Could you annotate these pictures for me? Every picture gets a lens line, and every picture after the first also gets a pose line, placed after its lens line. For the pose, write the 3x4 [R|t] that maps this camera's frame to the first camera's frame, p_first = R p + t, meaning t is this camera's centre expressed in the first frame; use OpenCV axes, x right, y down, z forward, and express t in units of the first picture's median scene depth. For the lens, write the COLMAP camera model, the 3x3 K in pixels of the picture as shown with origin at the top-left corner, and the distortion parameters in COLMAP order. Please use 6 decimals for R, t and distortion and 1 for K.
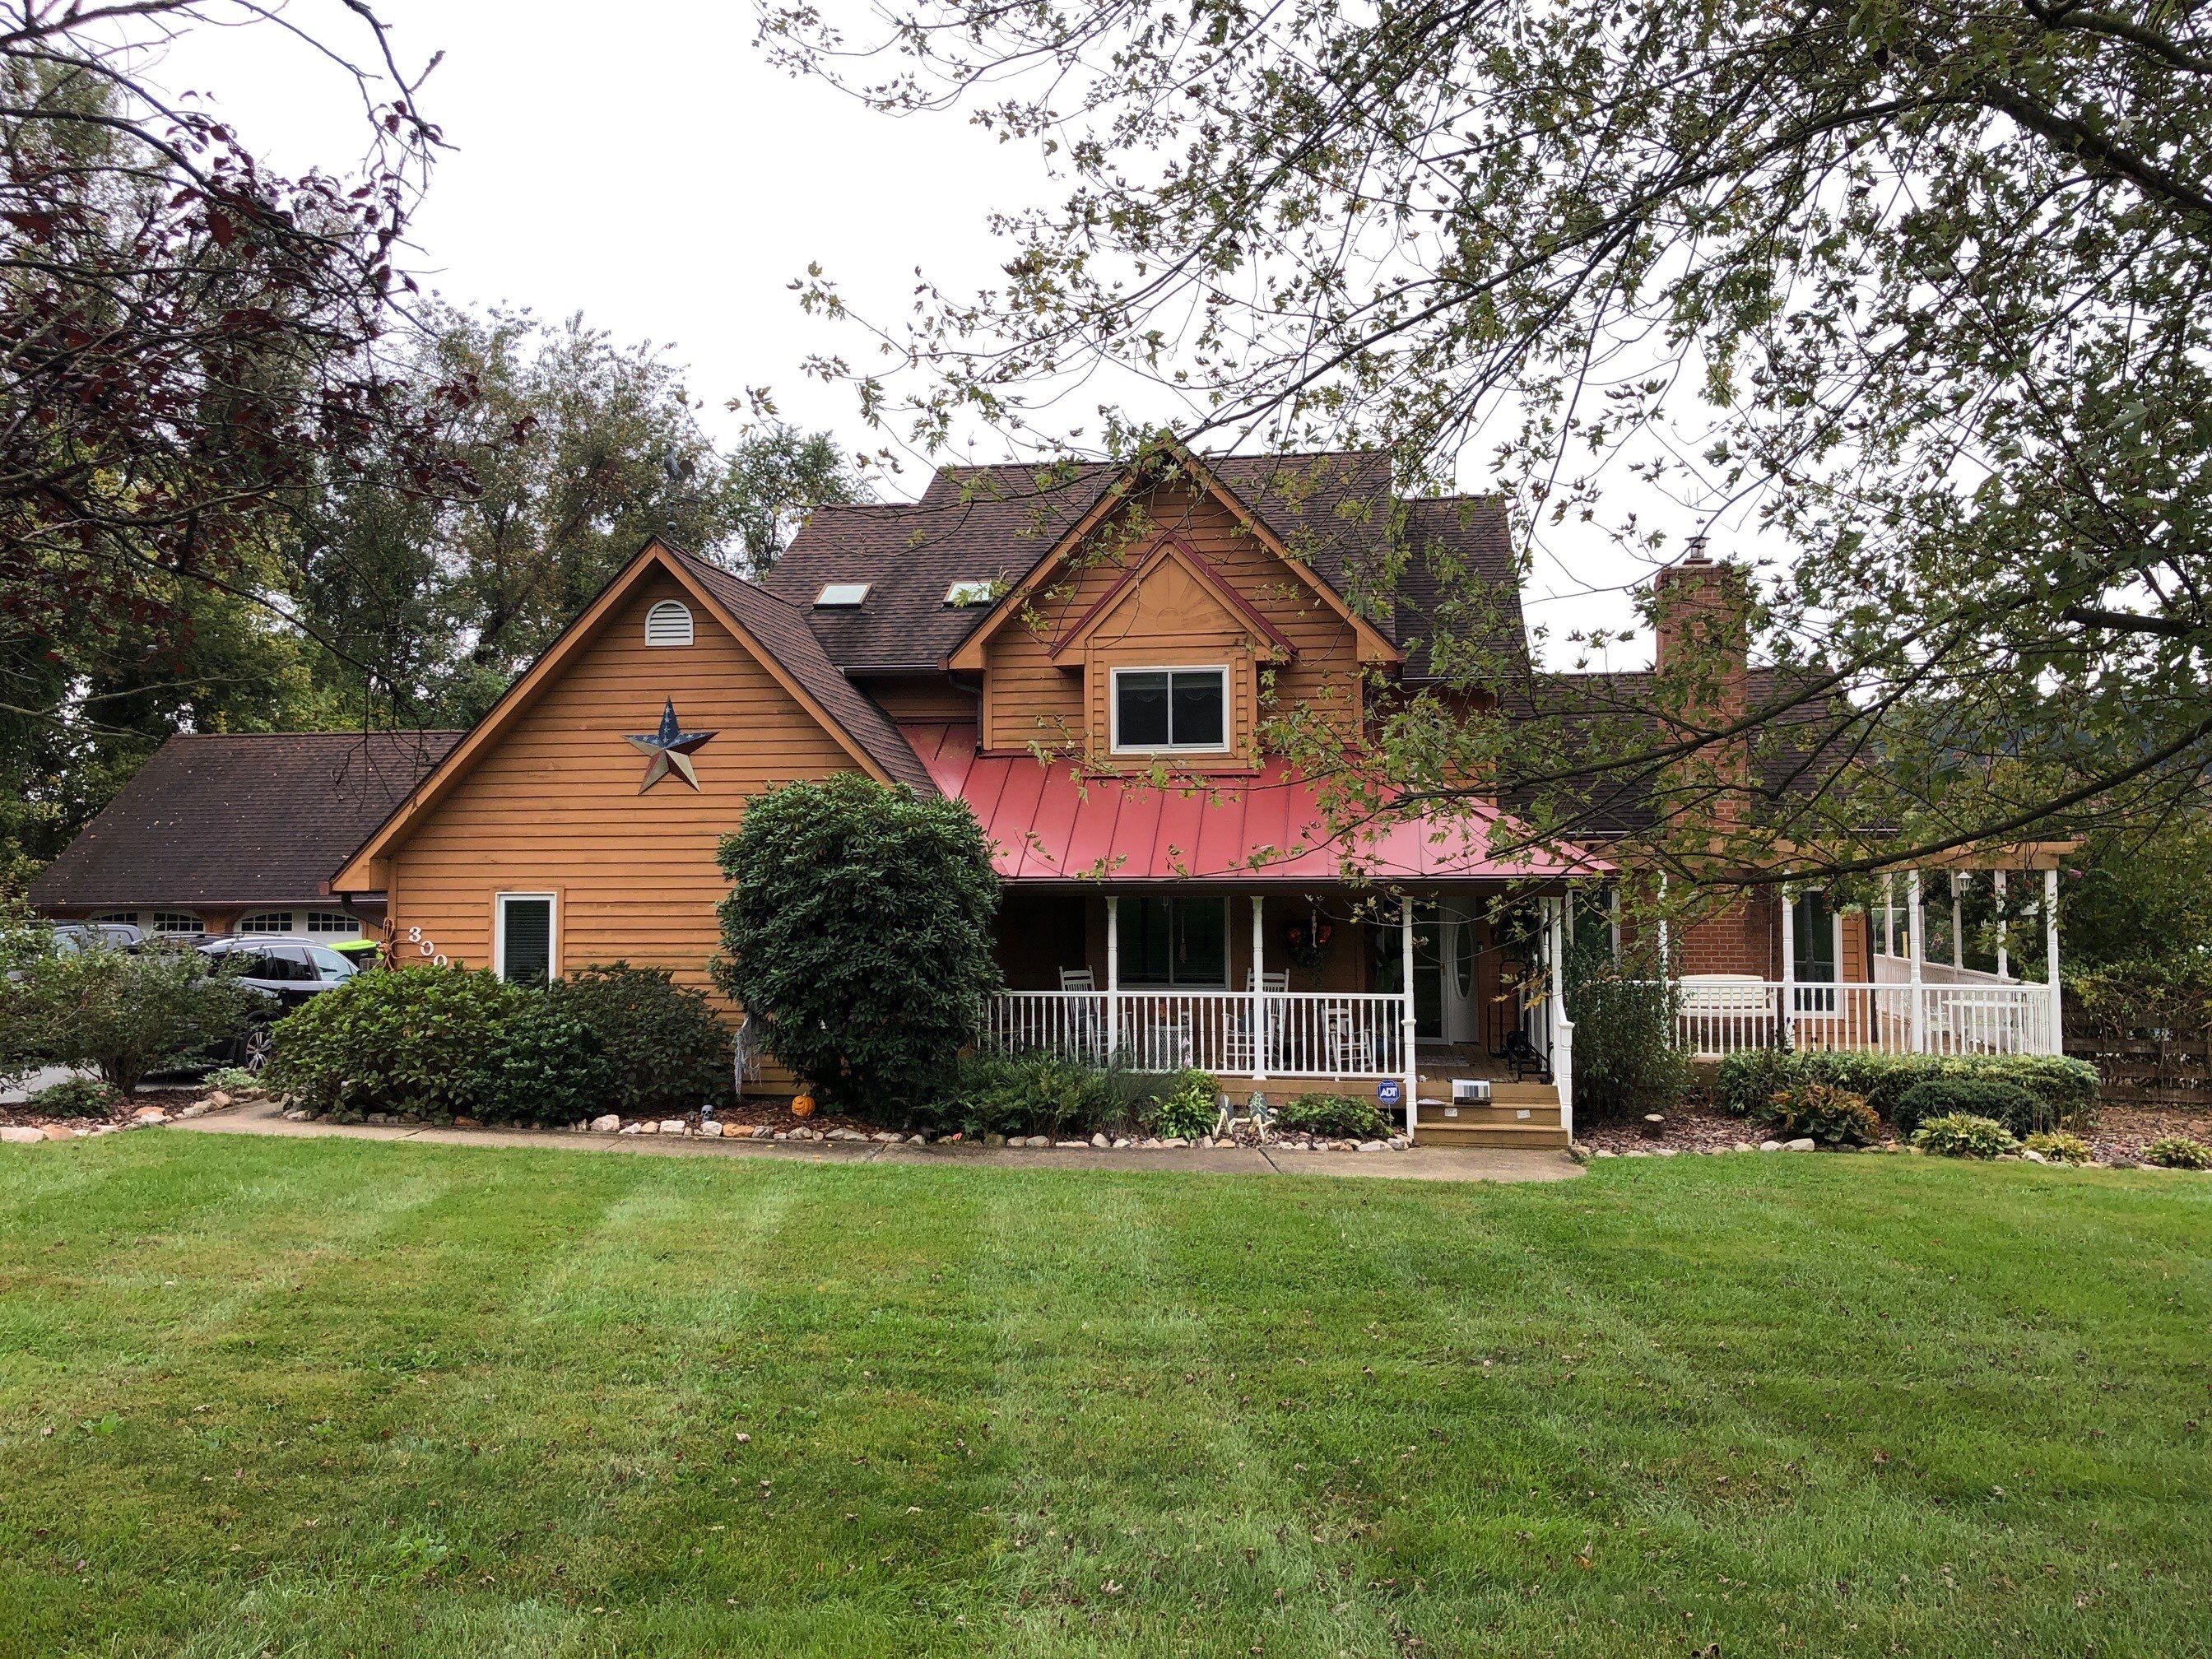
lens RADIAL K [[1819.7, 0, 1111.6], [0, 1819.7, 764.1], [0, 0, 1]] dist [0.074675, -0.160508]
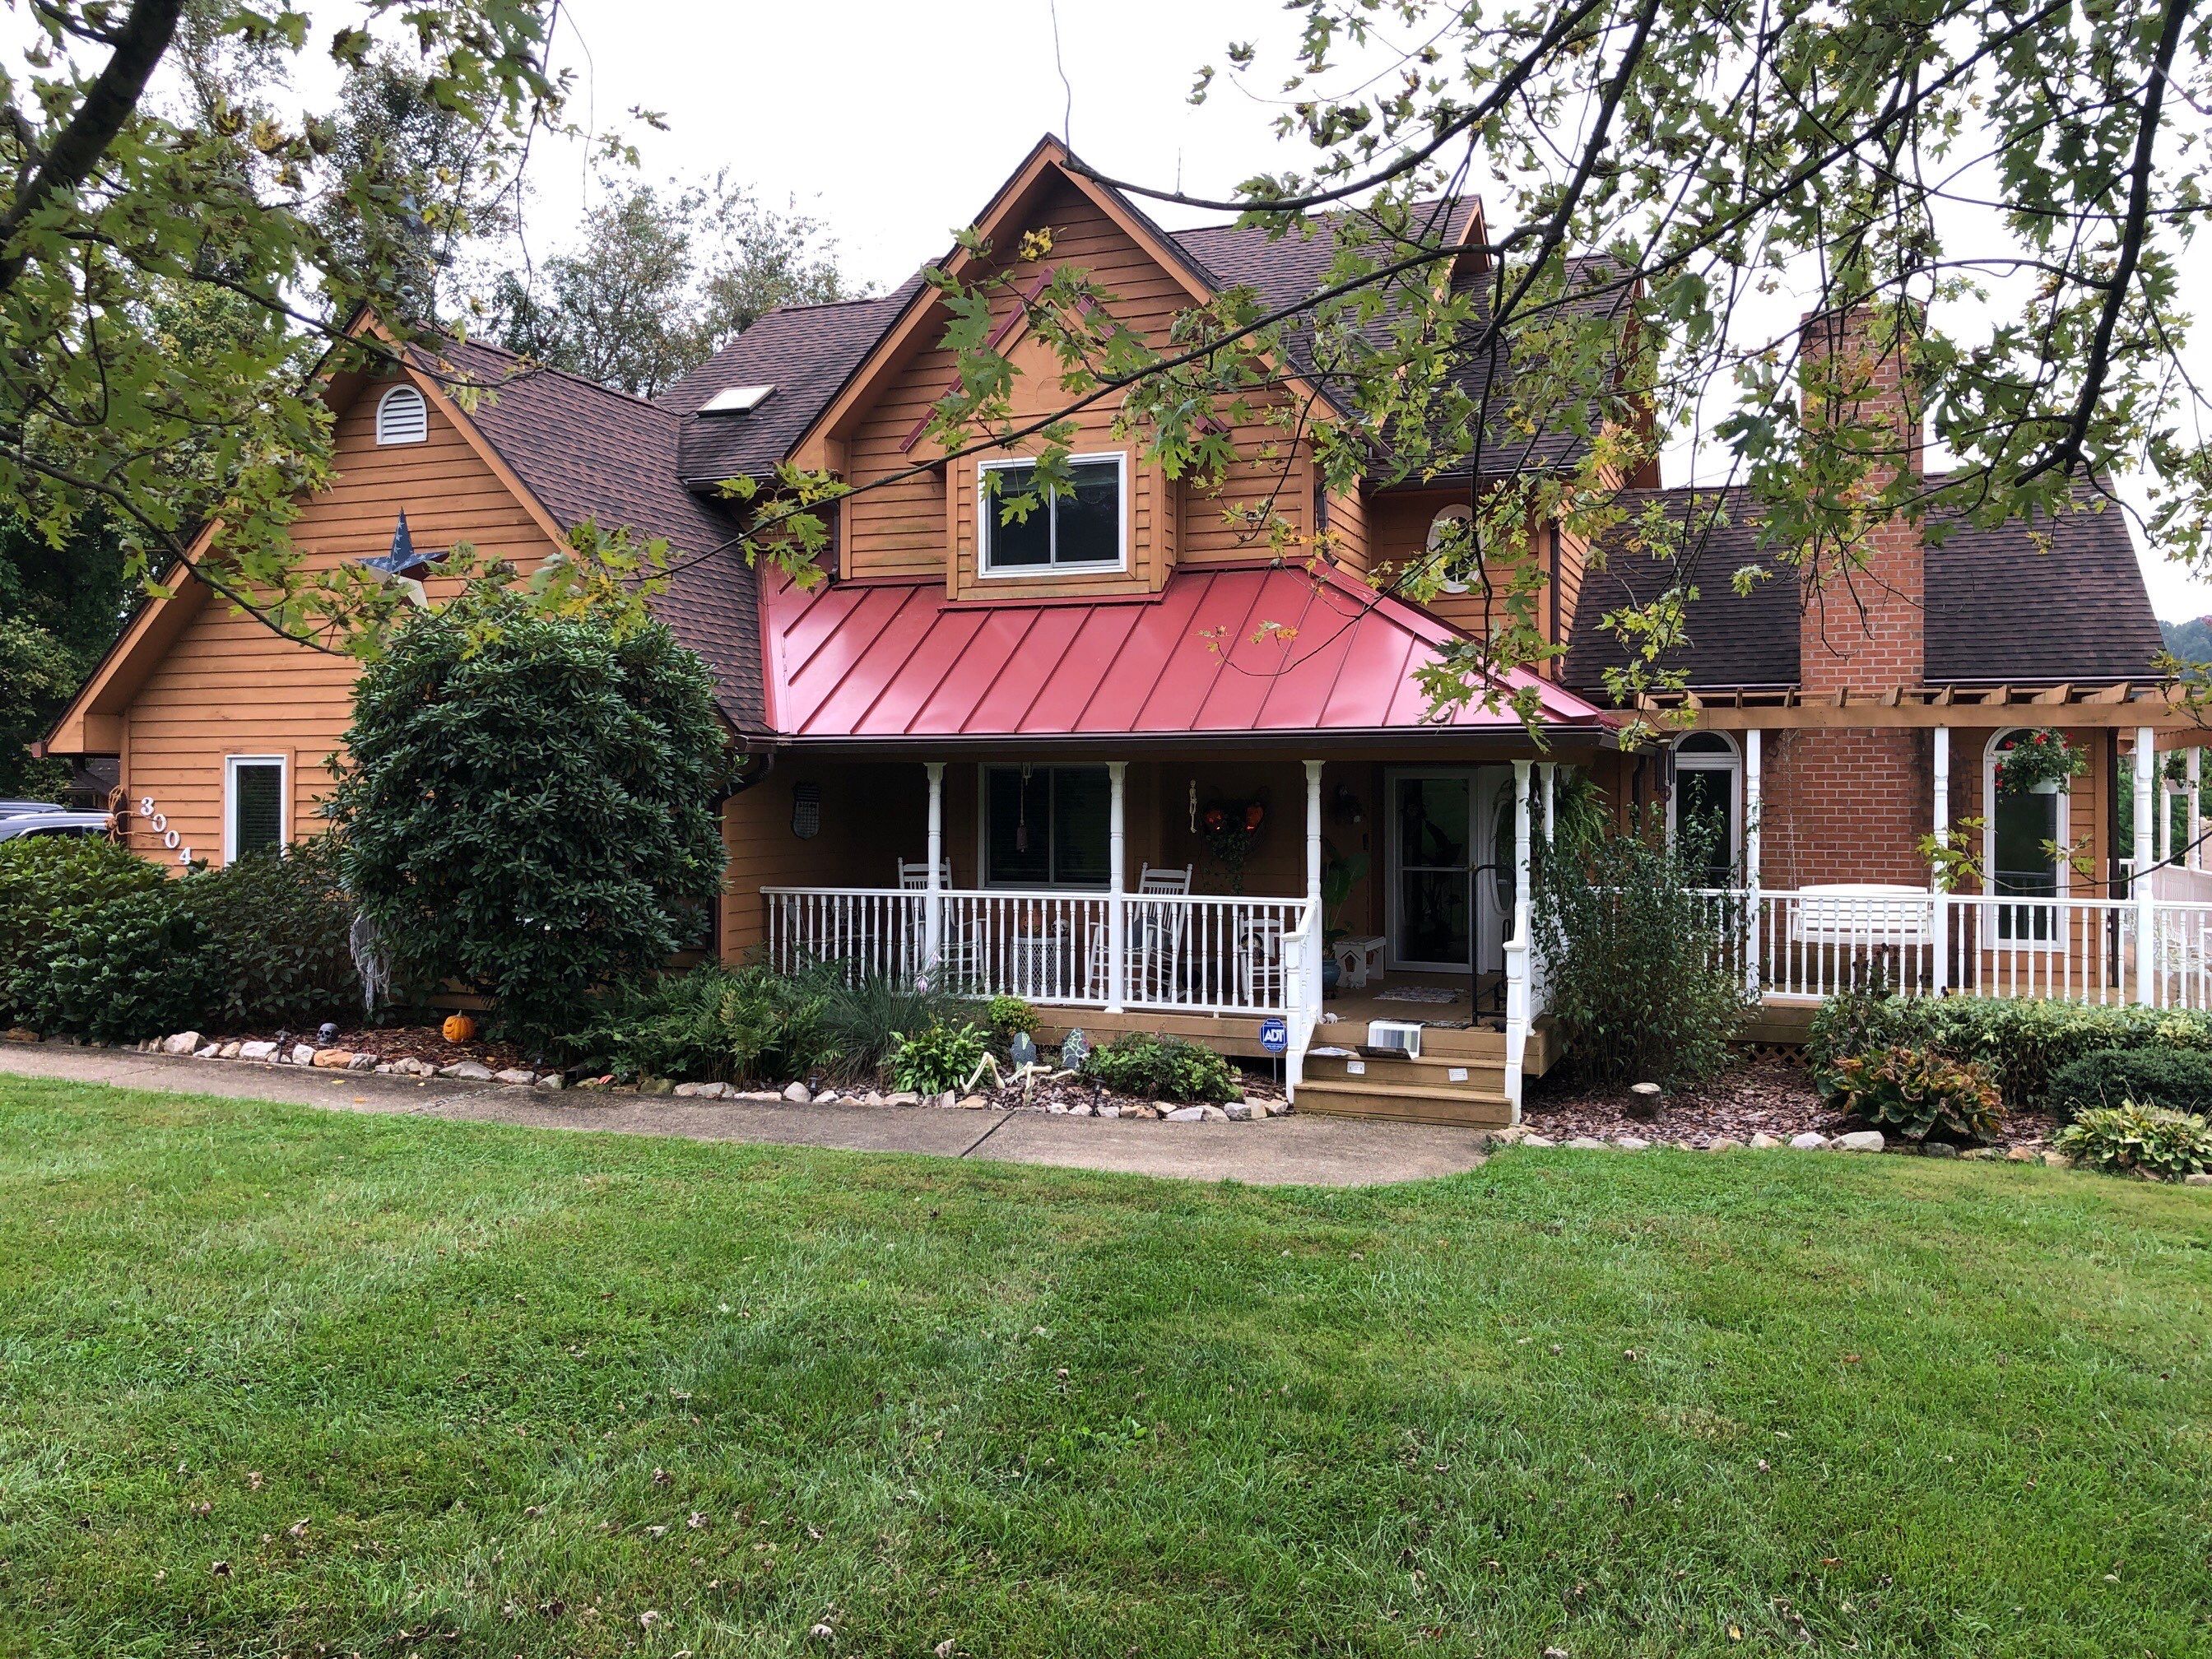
lens RADIAL K [[1806.2, 0, 1112.8], [0, 1806.2, 782.6], [0, 0, 1]] dist [0.067913, -0.093668]
pose [[0.976606, 0.005049, -0.214976, 0.228263], [0.006311, 0.998621, 0.052126, 0.042686], [0.214942, -0.052263, 0.975227, 0.293387]]
